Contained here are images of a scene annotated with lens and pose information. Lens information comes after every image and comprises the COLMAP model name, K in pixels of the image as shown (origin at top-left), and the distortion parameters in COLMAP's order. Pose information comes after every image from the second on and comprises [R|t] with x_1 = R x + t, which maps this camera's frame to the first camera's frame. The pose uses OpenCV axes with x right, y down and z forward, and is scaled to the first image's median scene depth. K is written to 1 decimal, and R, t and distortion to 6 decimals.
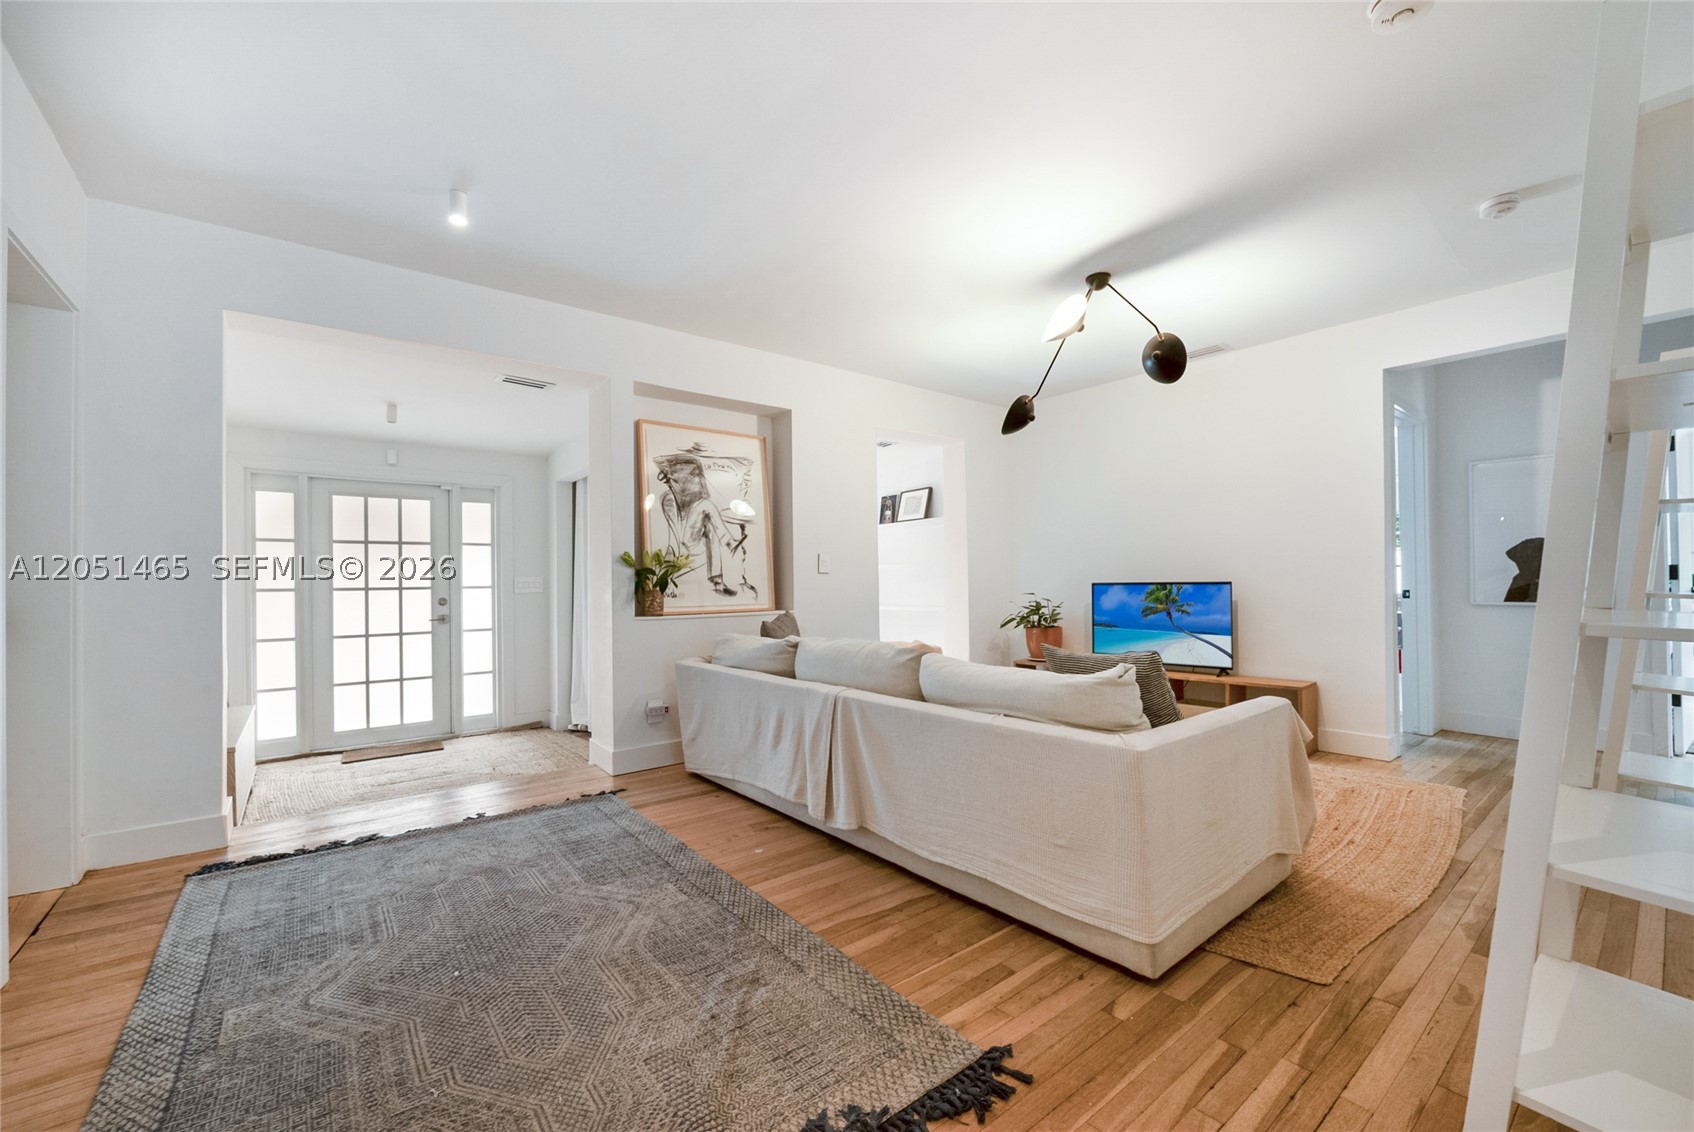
lens RADIAL K [[674.3, 0, 847.6], [0, 674.3, 573.9], [0, 0, 1]] dist [-0.002061, -0.000353]
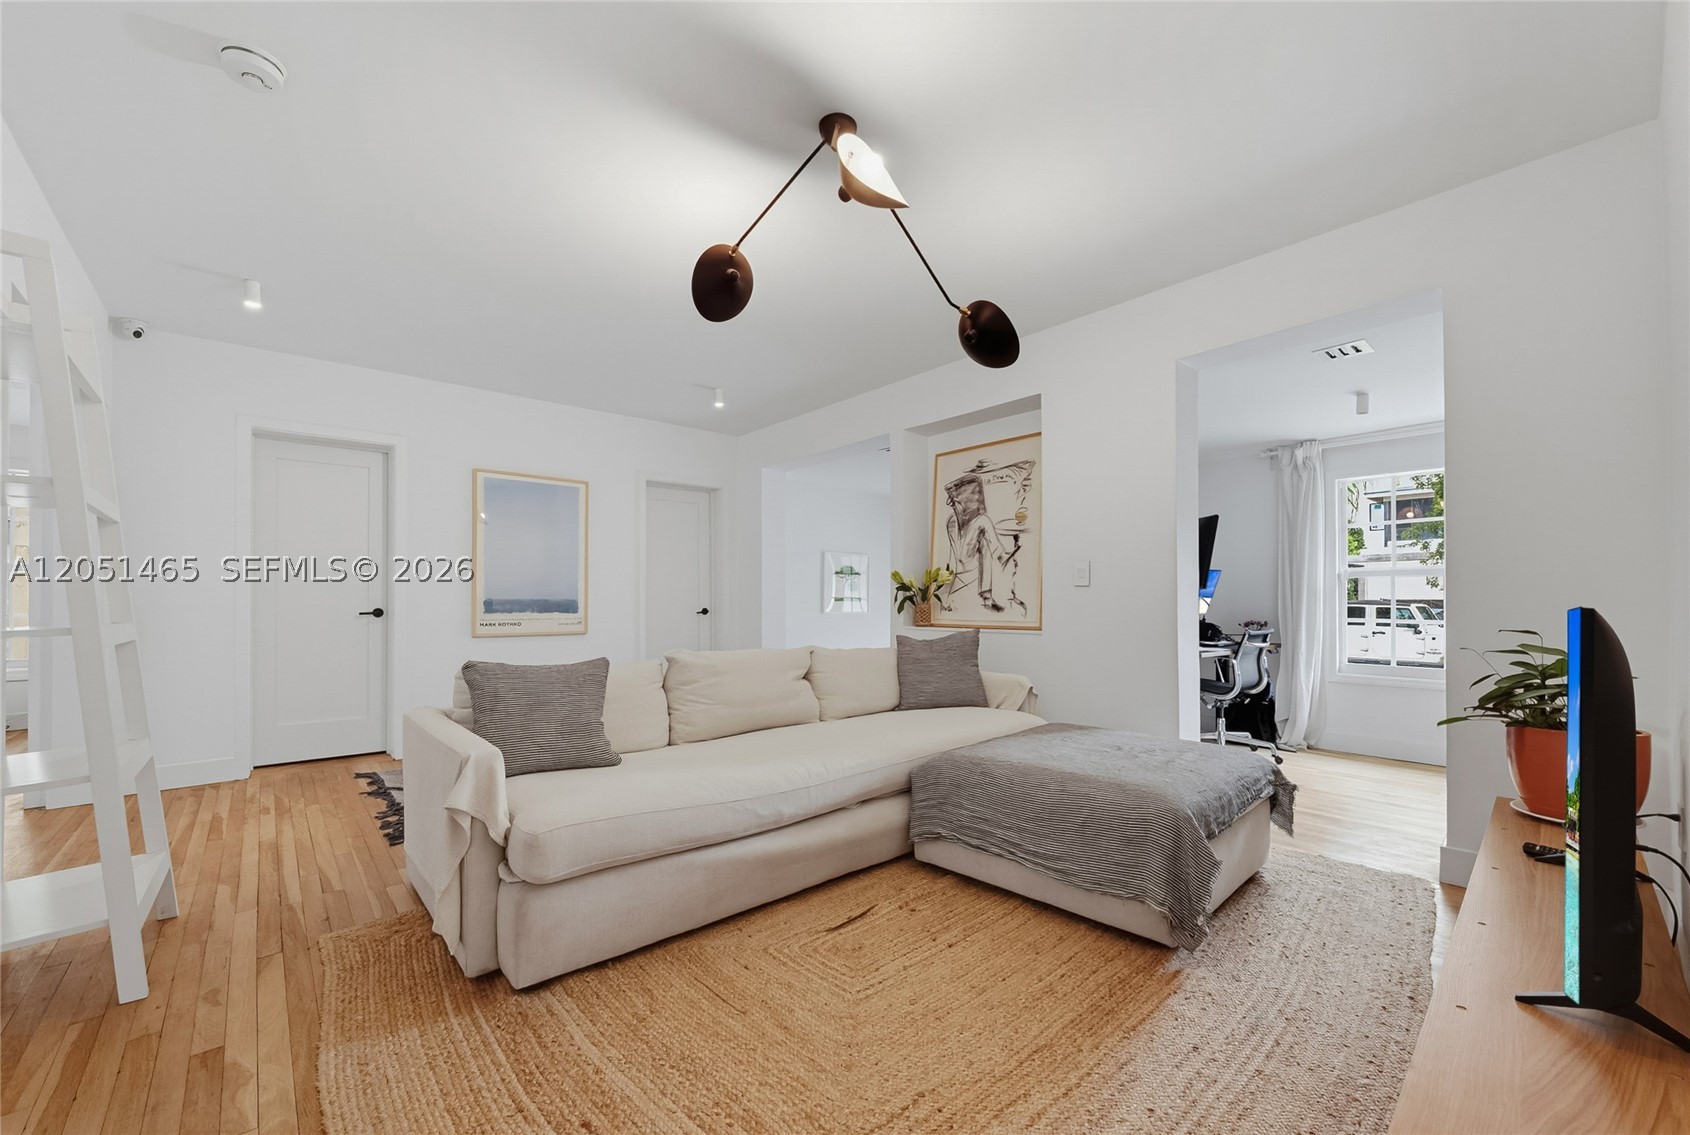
lens RADIAL K [[672.7, 0, 845.6], [0, 672.7, 575.4], [0, 0, 1]] dist [-0.002061, -0.000353]
pose [[0.051487, -0.029232, -0.998246, 0.780519], [0.008885, 0.999545, -0.028812, 0.006803], [0.998634, -0.007386, 0.051723, 0.745218]]
